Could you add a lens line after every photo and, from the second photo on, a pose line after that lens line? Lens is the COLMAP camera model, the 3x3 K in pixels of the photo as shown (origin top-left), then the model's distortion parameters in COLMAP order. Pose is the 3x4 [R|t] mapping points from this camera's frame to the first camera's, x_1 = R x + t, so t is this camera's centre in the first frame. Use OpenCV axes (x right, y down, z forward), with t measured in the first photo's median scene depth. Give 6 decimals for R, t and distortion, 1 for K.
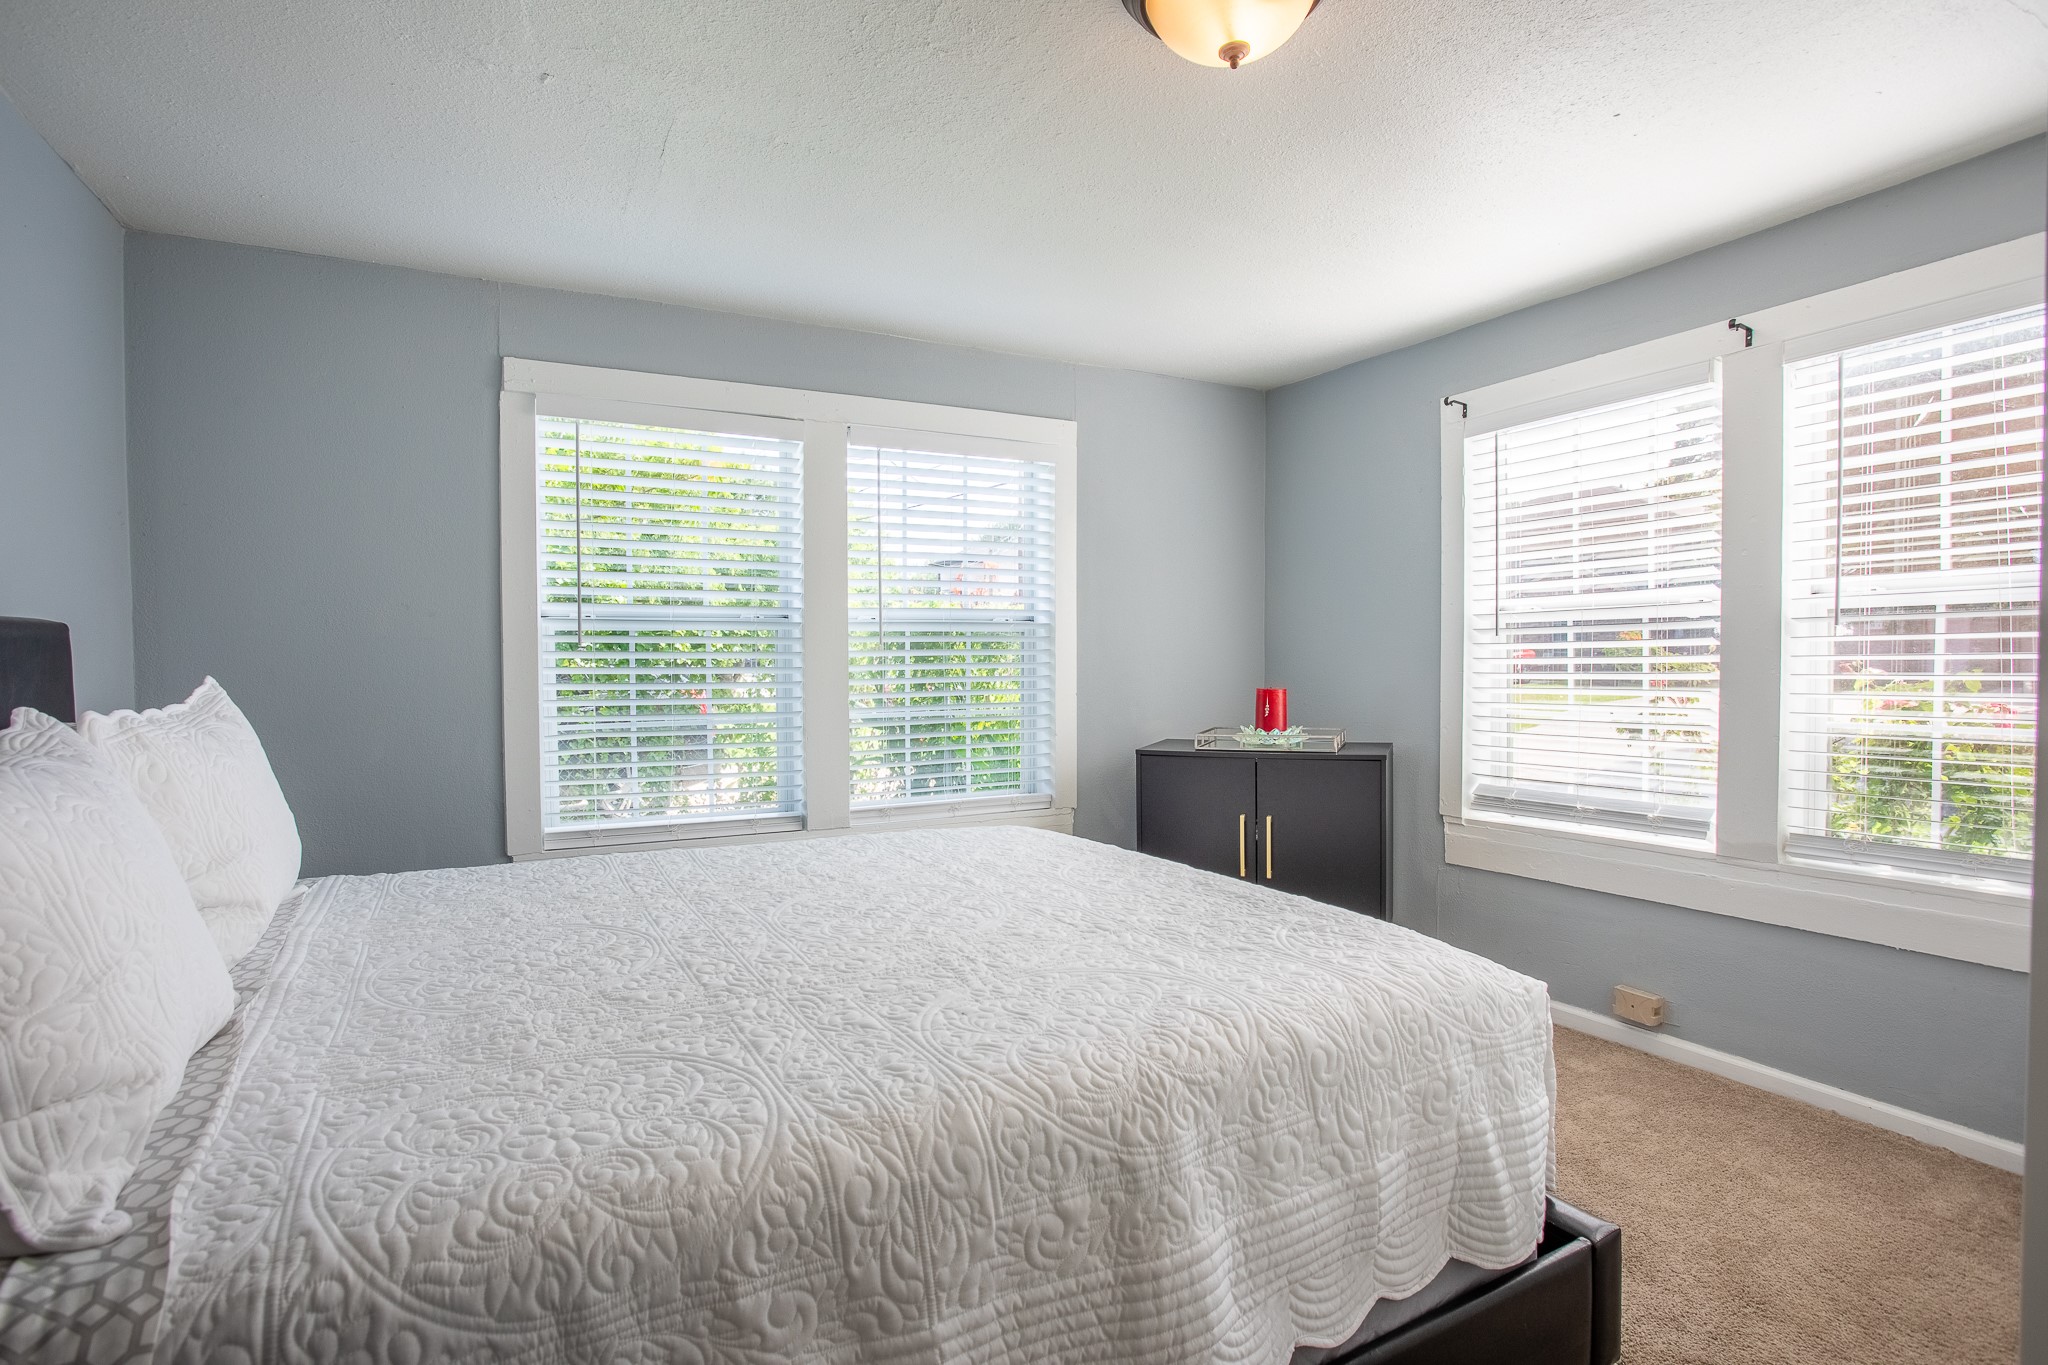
lens RADIAL K [[1033.3, 0, 1026.4], [0, 1033.3, 685.8], [0, 0, 1]] dist [-0.075526, 0.030377]
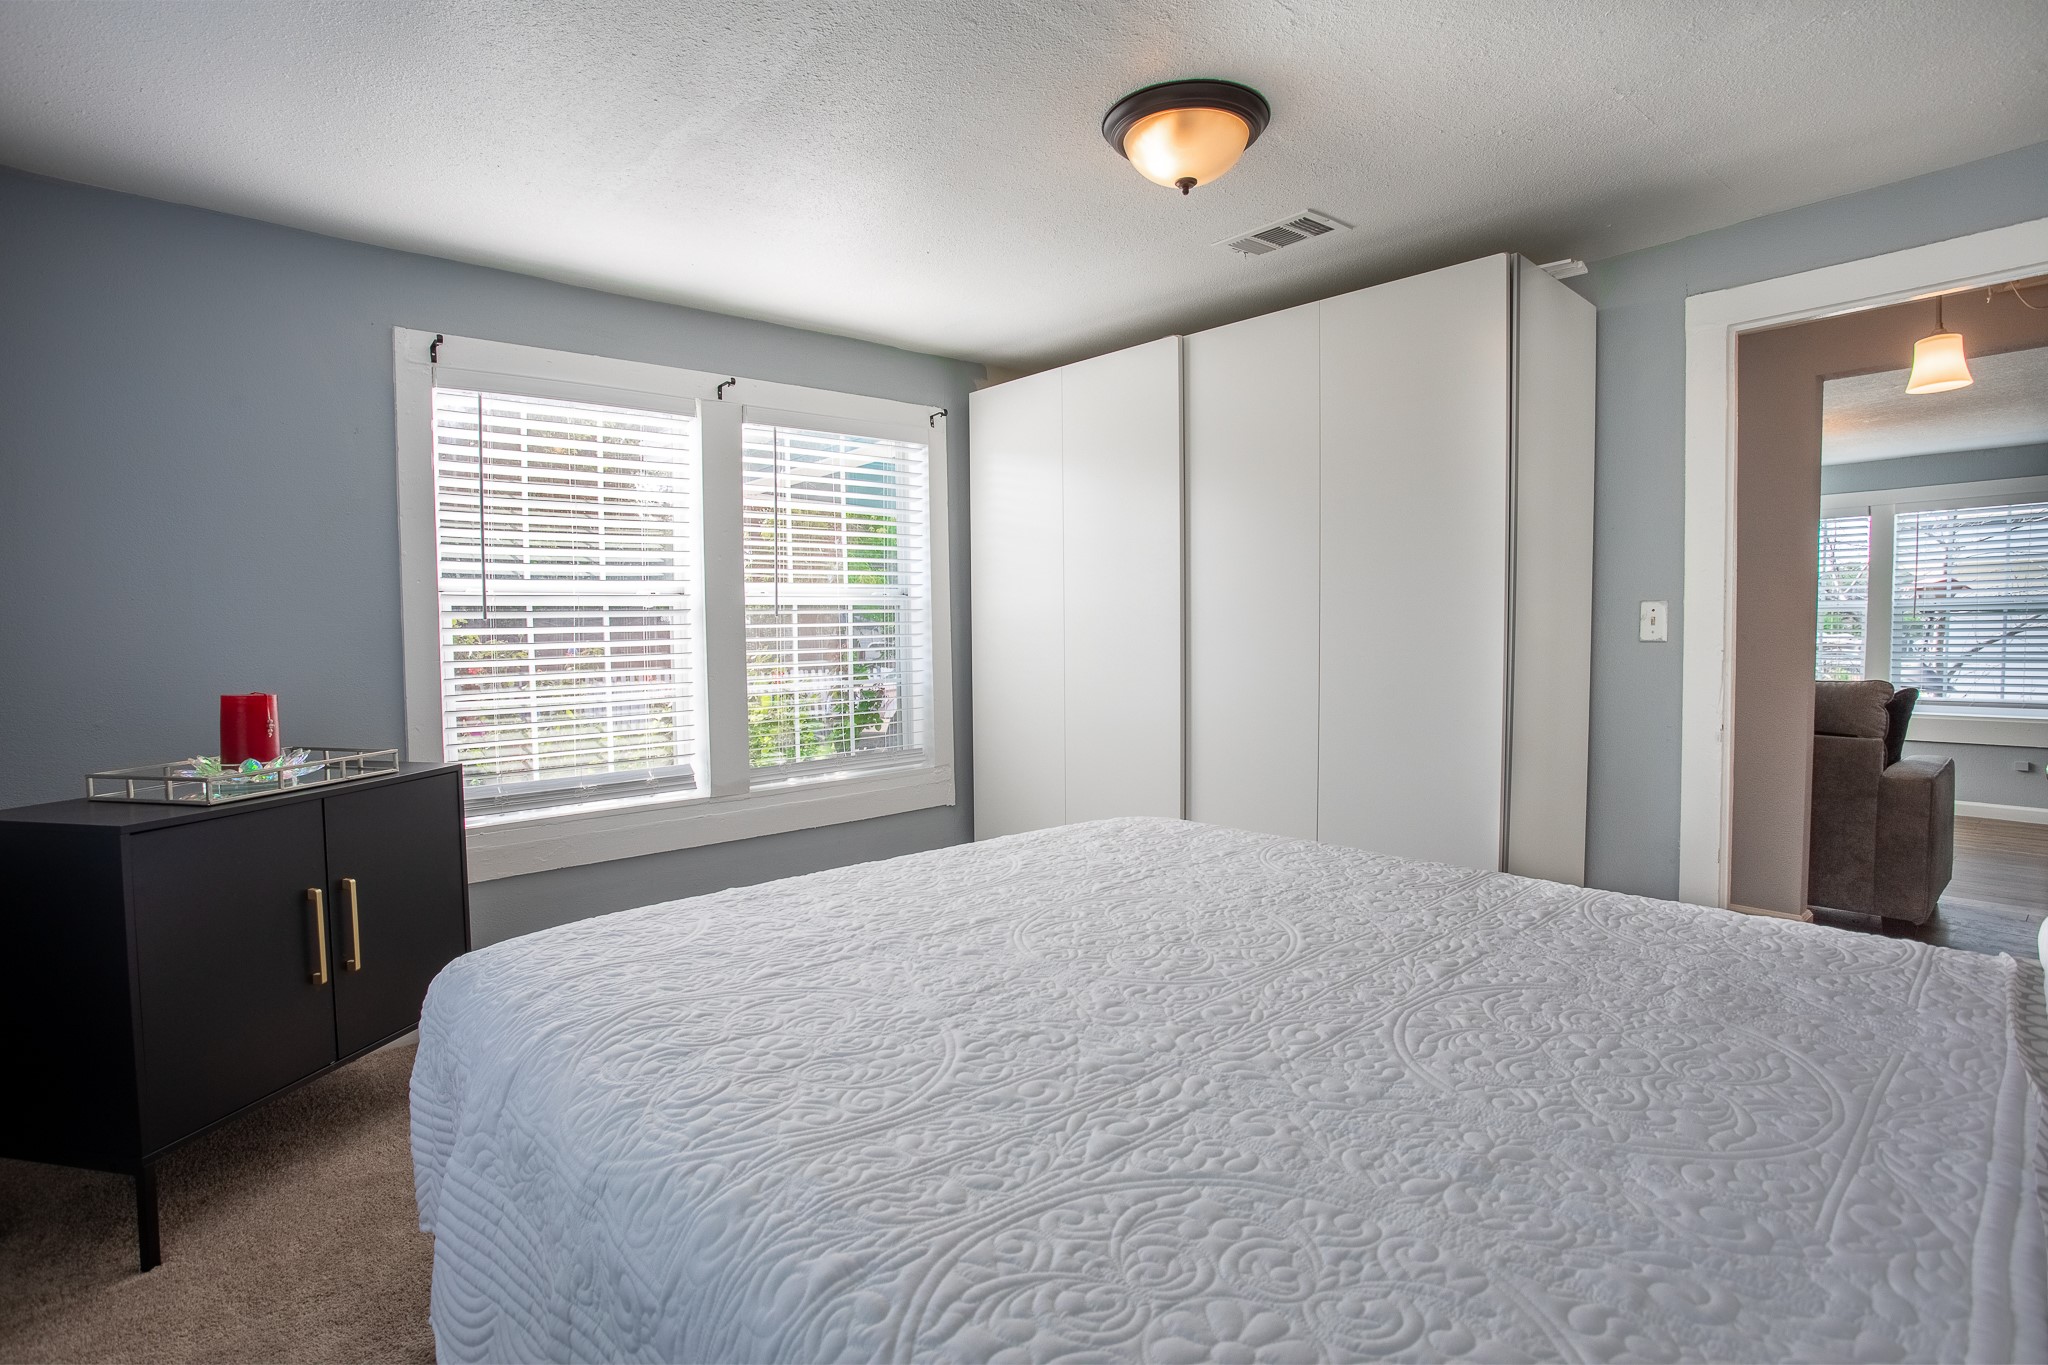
lens RADIAL K [[993.4, 0, 1028.8], [0, 993.4, 680.6], [0, 0, 1]] dist [-0.062345, 0.025026]
pose [[-0.232343, -0.027991, 0.972231, -0.543976], [0.049418, 0.997955, 0.040542, -0.006906], [-0.971378, 0.057465, -0.230485, 0.814508]]
